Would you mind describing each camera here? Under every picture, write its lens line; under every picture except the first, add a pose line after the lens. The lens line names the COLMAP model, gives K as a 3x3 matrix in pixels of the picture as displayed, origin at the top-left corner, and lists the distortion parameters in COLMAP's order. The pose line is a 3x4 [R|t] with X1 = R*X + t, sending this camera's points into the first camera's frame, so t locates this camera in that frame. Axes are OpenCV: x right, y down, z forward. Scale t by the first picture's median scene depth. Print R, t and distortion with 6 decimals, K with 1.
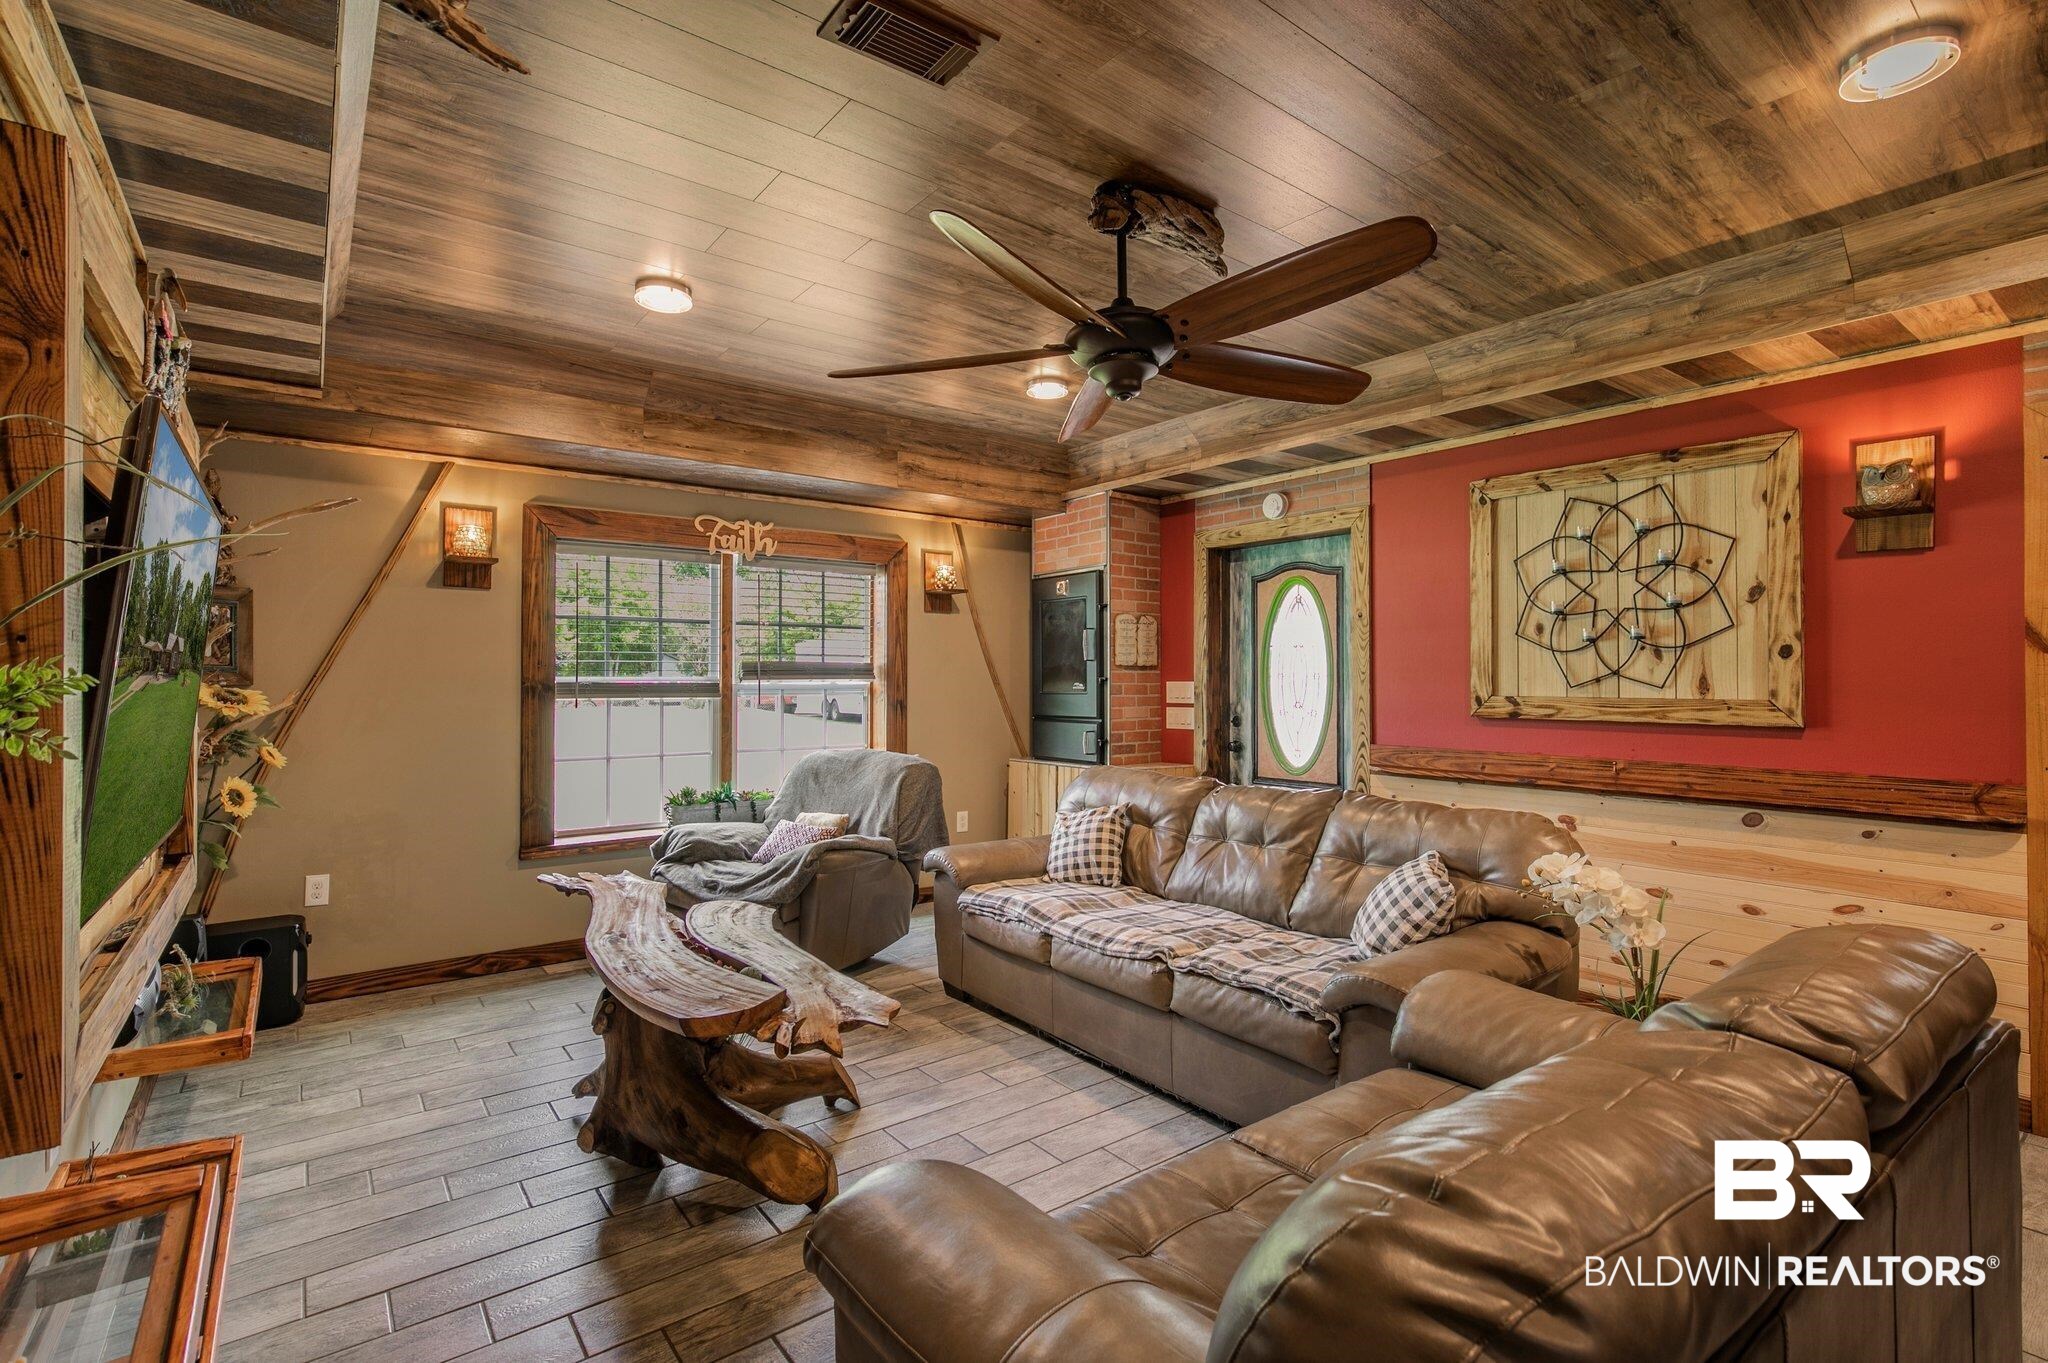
lens RADIAL K [[942.7, 0, 1012.9], [0, 942.7, 668.9], [0, 0, 1]] dist [-0.016682, 0.006168]
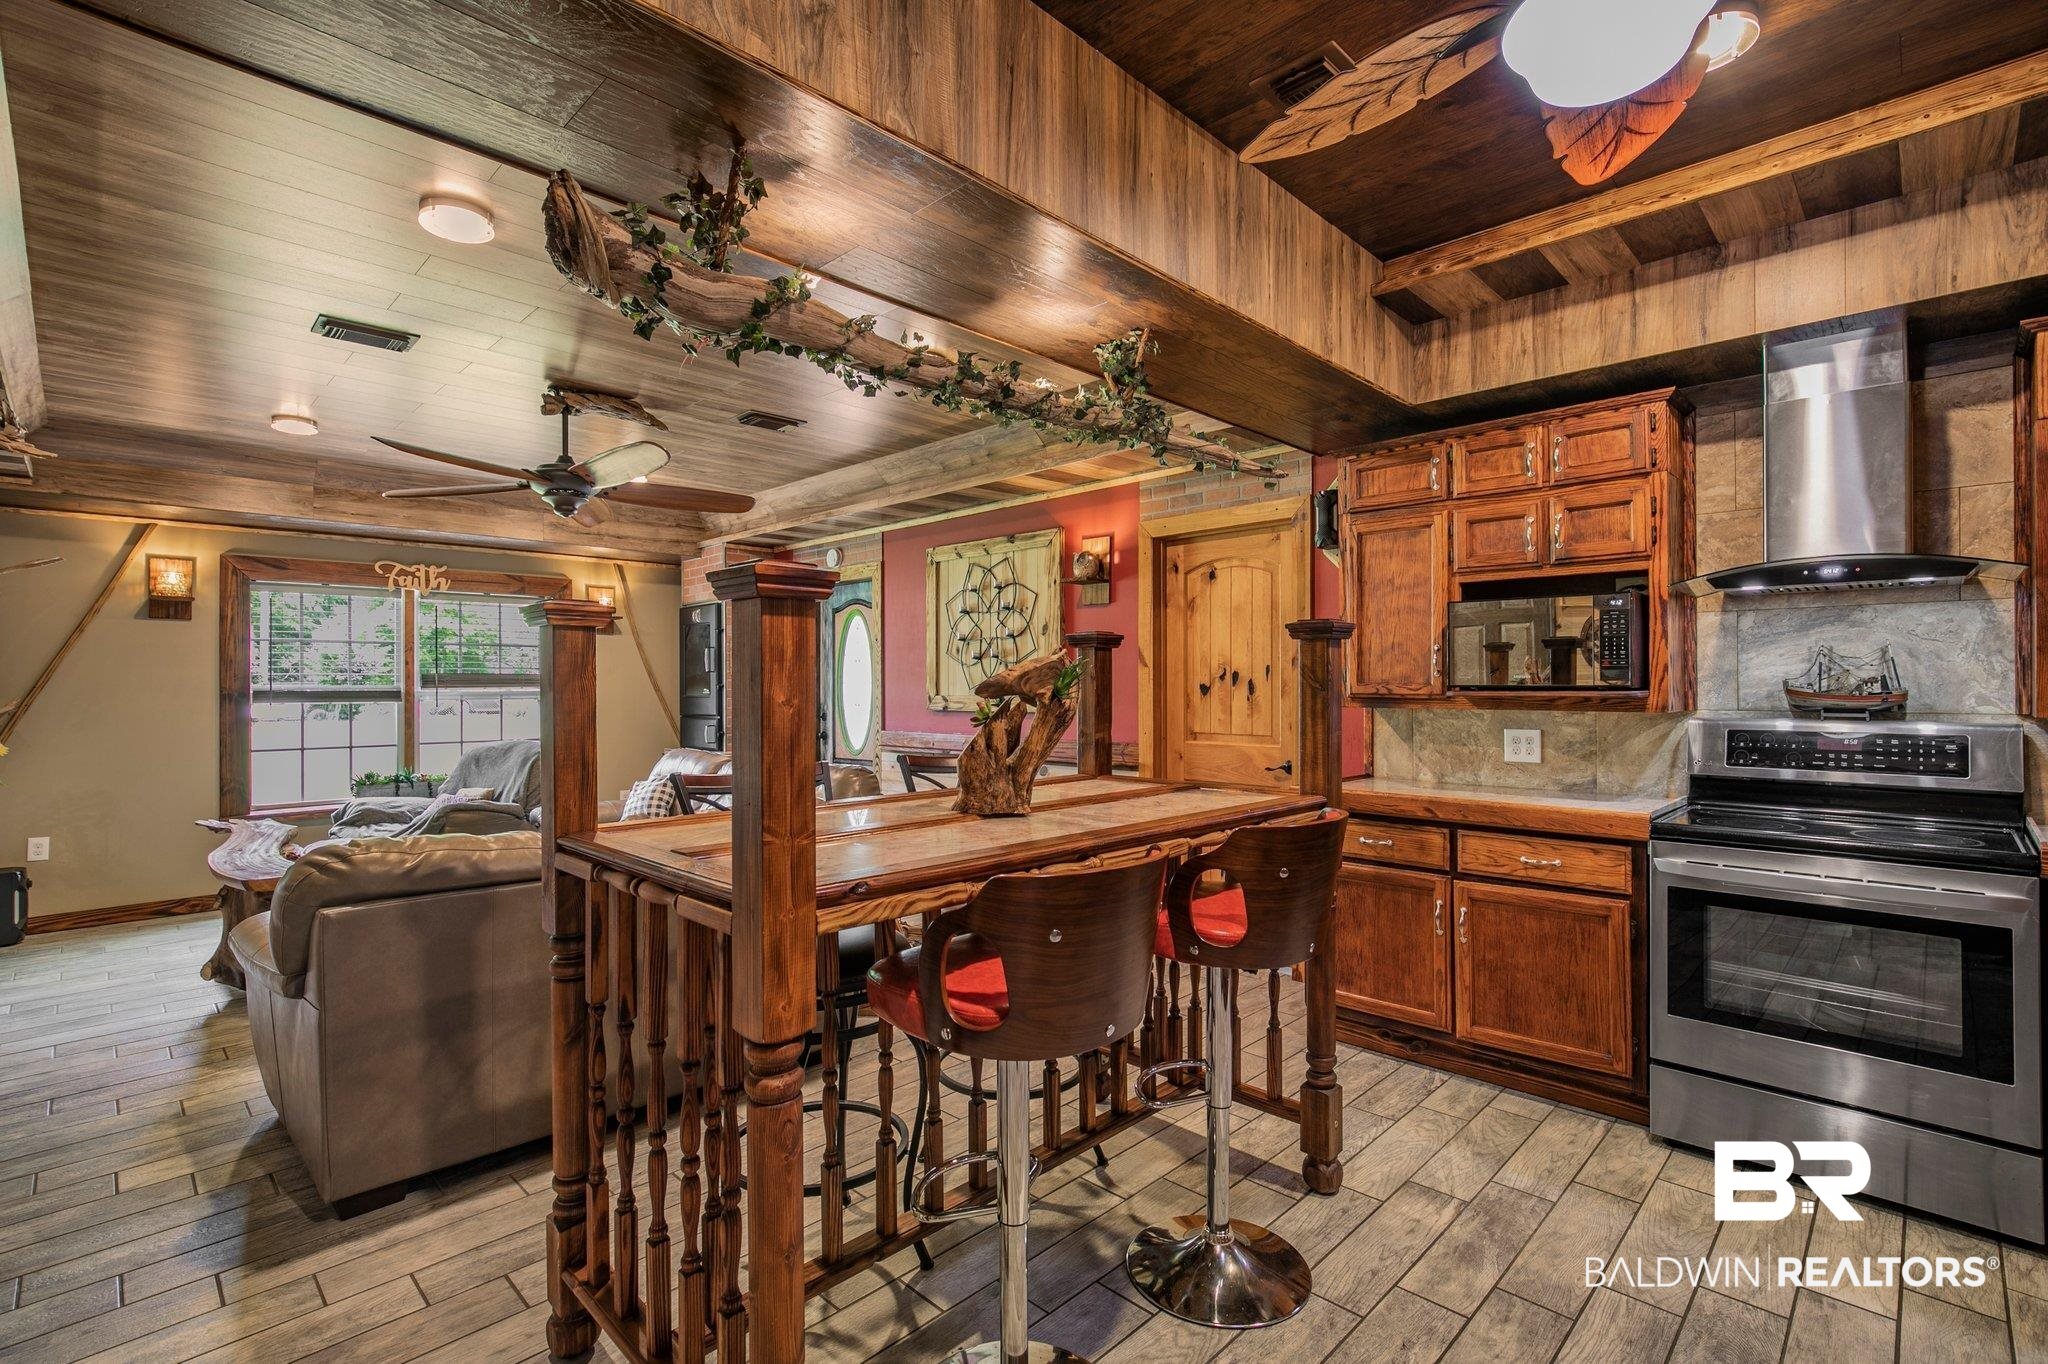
lens RADIAL K [[942.7, 0, 1017.1], [0, 942.7, 679.6], [0, 0, 1]] dist [-0.016682, 0.006168]
pose [[0.990879, -0.005298, 0.134647, 0.396831], [0.004876, 0.999982, 0.003459, -0.000393], [-0.134663, -0.002771, 0.990888, -0.432711]]
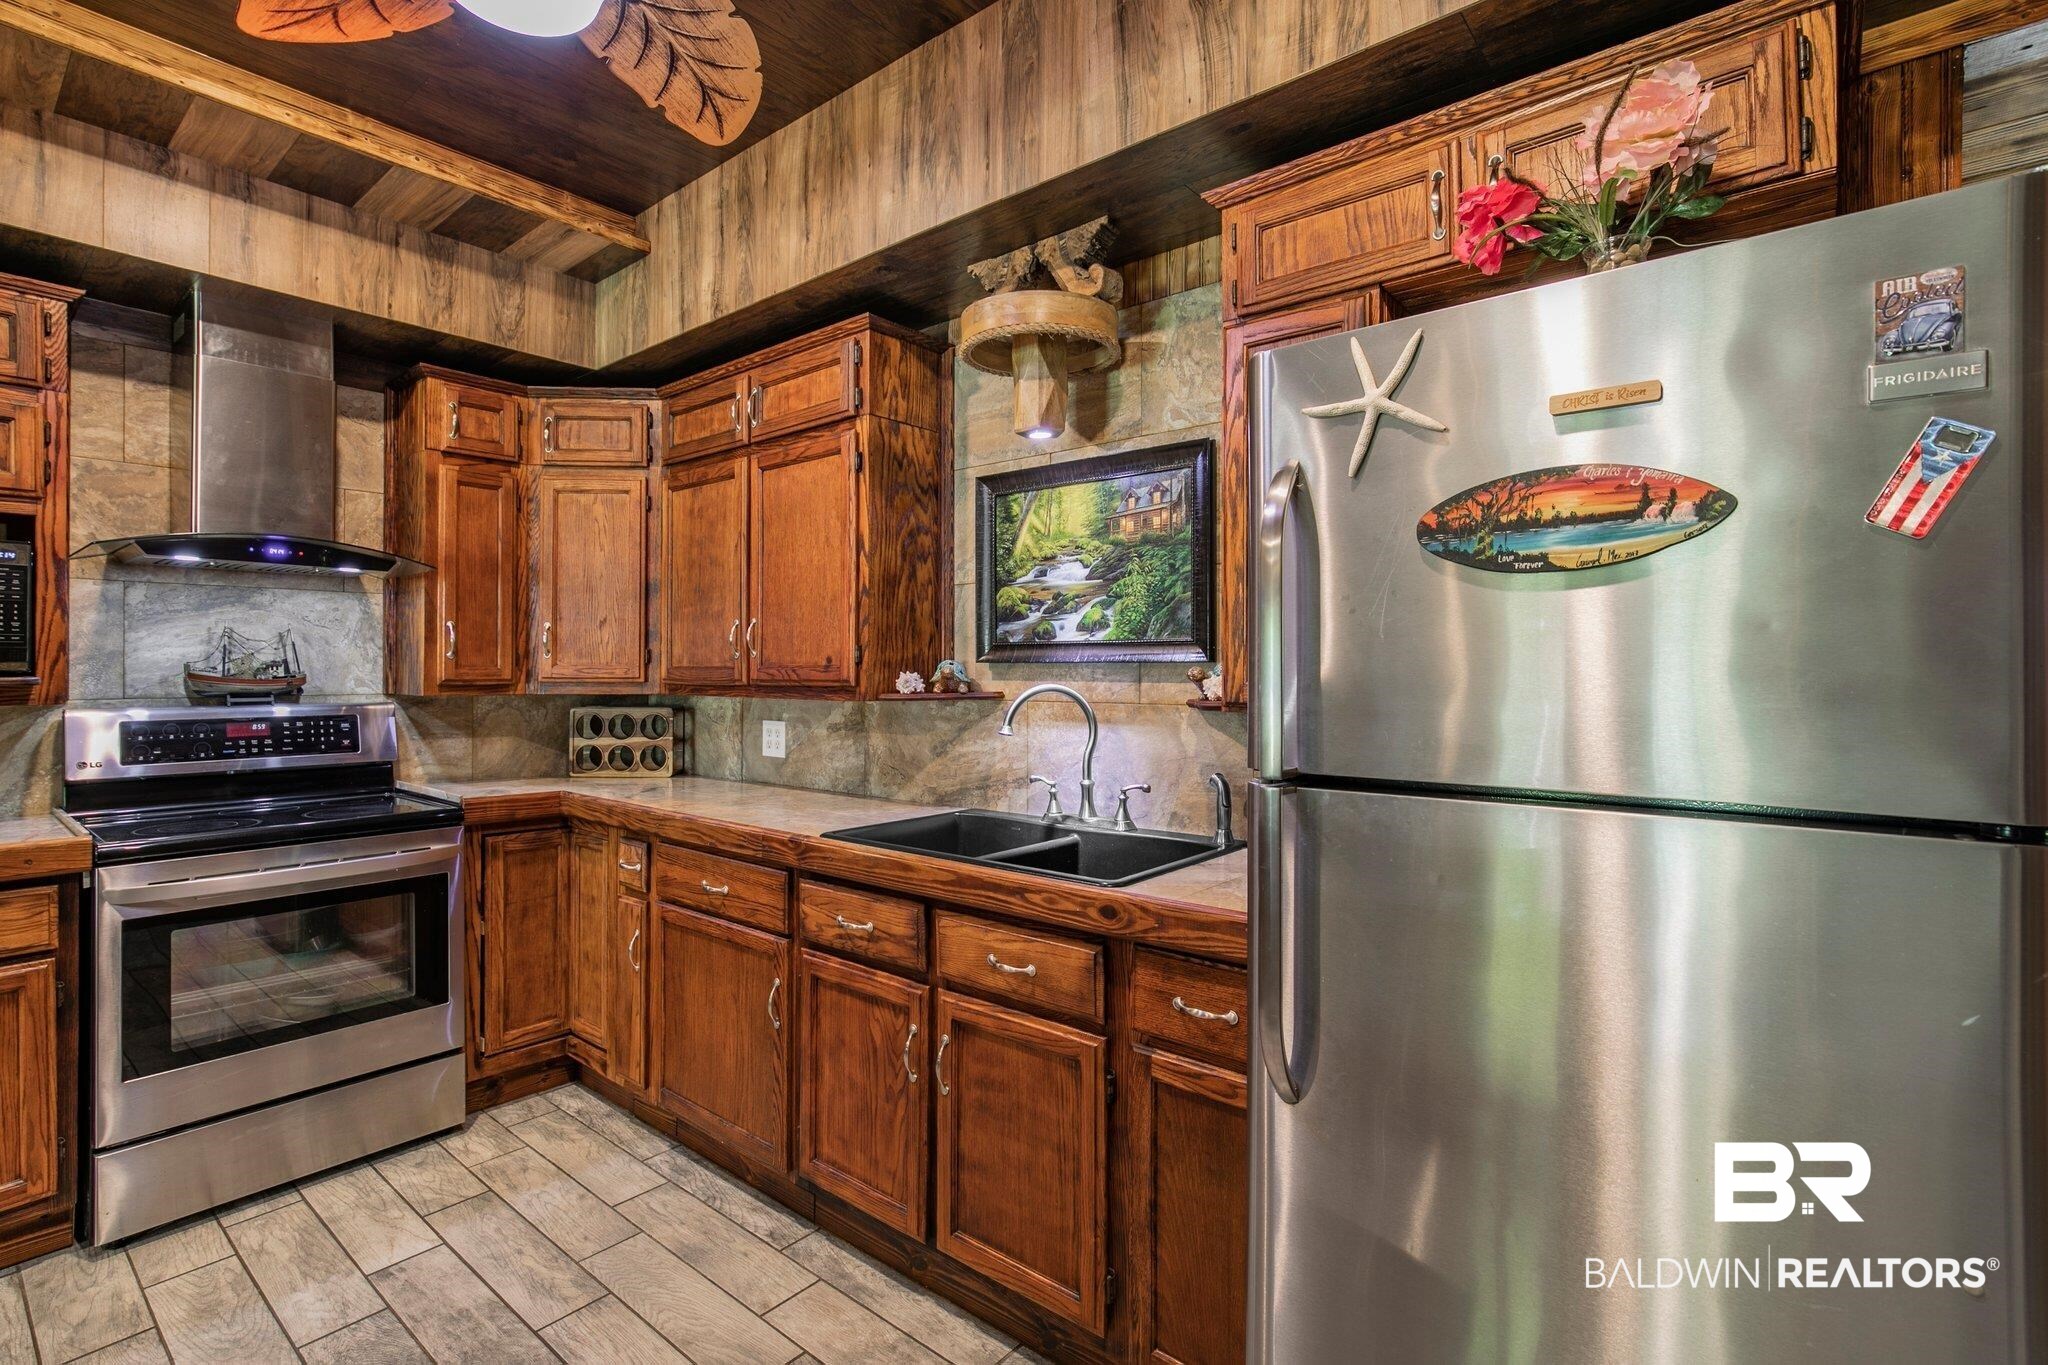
lens RADIAL K [[942.7, 0, 1015.9], [0, 942.7, 664.1], [0, 0, 1]] dist [-0.016682, 0.006168]
pose [[-0.223942, -0.000608, 0.974602, 0.324020], [-0.008300, 0.999965, -0.001284, 0.001845], [-0.974567, -0.008376, -0.223939, -0.230823]]
